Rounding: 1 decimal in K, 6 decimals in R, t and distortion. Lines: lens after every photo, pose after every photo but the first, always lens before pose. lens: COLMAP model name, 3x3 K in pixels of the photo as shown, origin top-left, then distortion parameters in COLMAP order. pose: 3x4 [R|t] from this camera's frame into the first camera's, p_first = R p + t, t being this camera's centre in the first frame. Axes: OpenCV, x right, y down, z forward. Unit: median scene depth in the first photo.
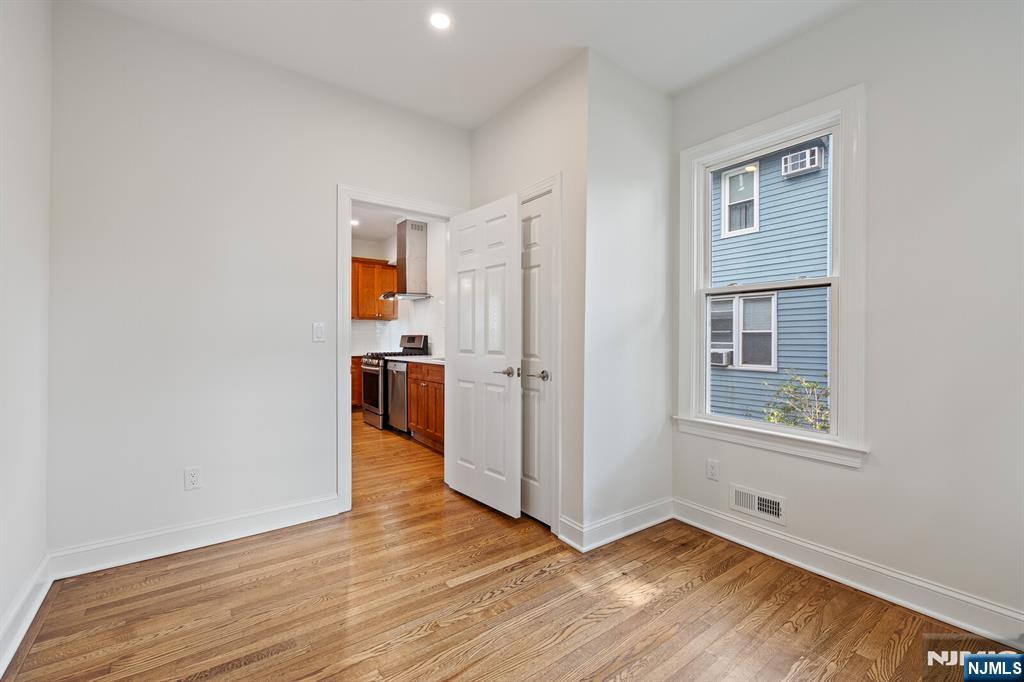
lens RADIAL K [[436.0, 0, 517.2], [0, 436.0, 334.9], [0, 0, 1]] dist [-0.002311, 0.001407]
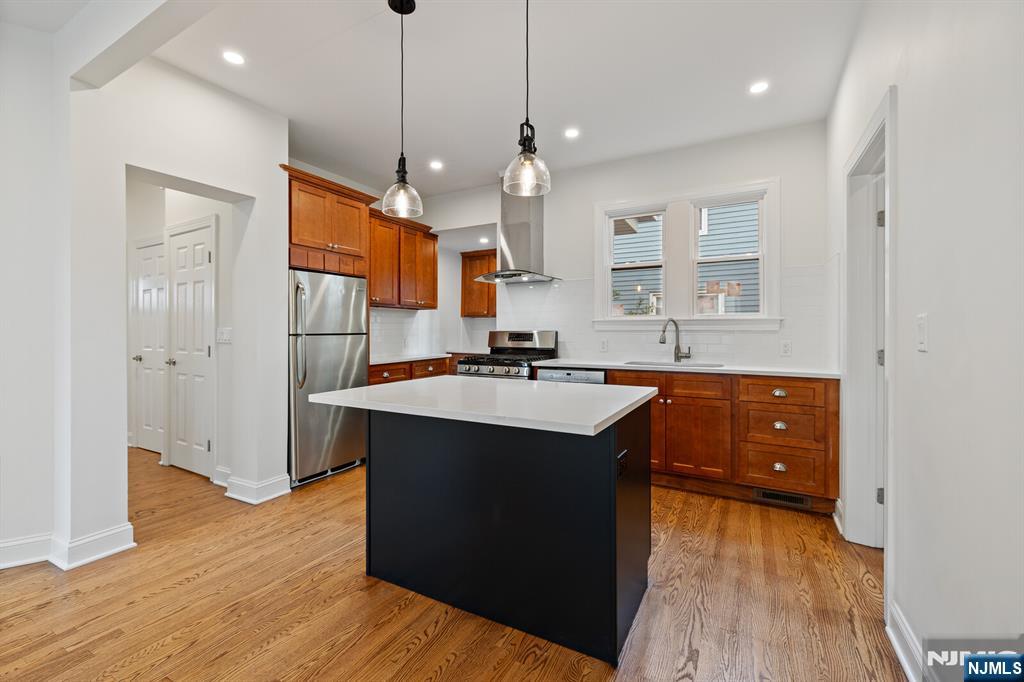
lens RADIAL K [[436.0, 0, 504.8], [0, 436.0, 334.8], [0, 0, 1]] dist [-0.002311, 0.001407]
pose [[0.913305, -0.007867, 0.407201, -0.787407], [0.005312, 0.999958, 0.007405, 0.001637], [-0.407242, -0.004600, 0.913309, 0.493595]]
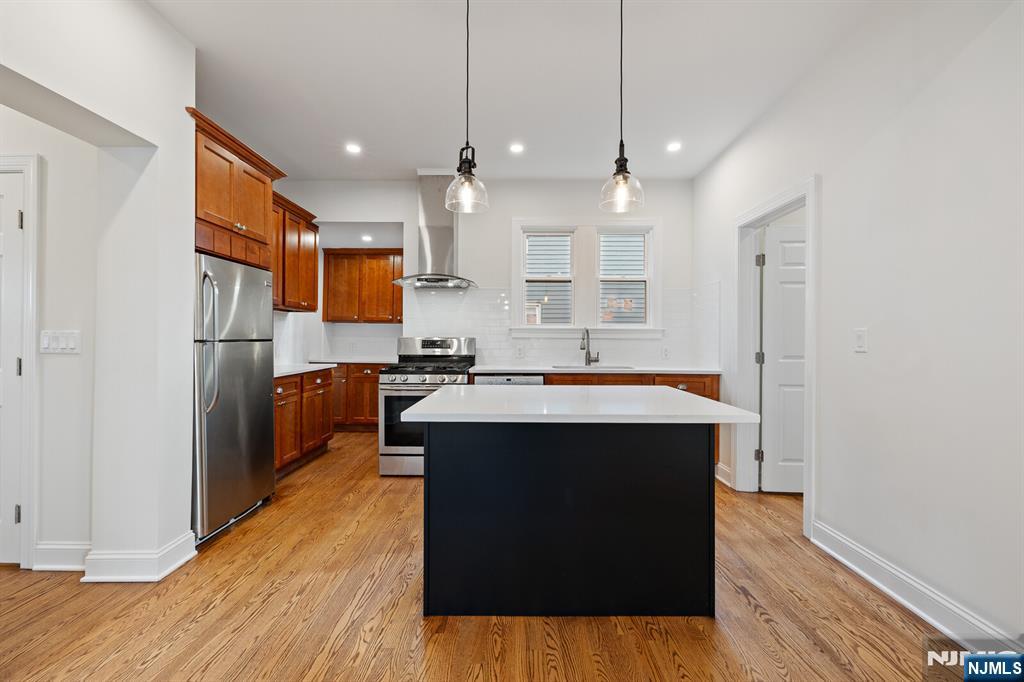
lens RADIAL K [[436.0, 0, 507.4], [0, 436.0, 341.8], [0, 0, 1]] dist [-0.002311, 0.001407]
pose [[0.607312, -0.005324, 0.794445, -1.027275], [0.000679, 0.999981, 0.006183, 0.003408], [-0.794463, -0.003216, 0.607304, 0.686525]]
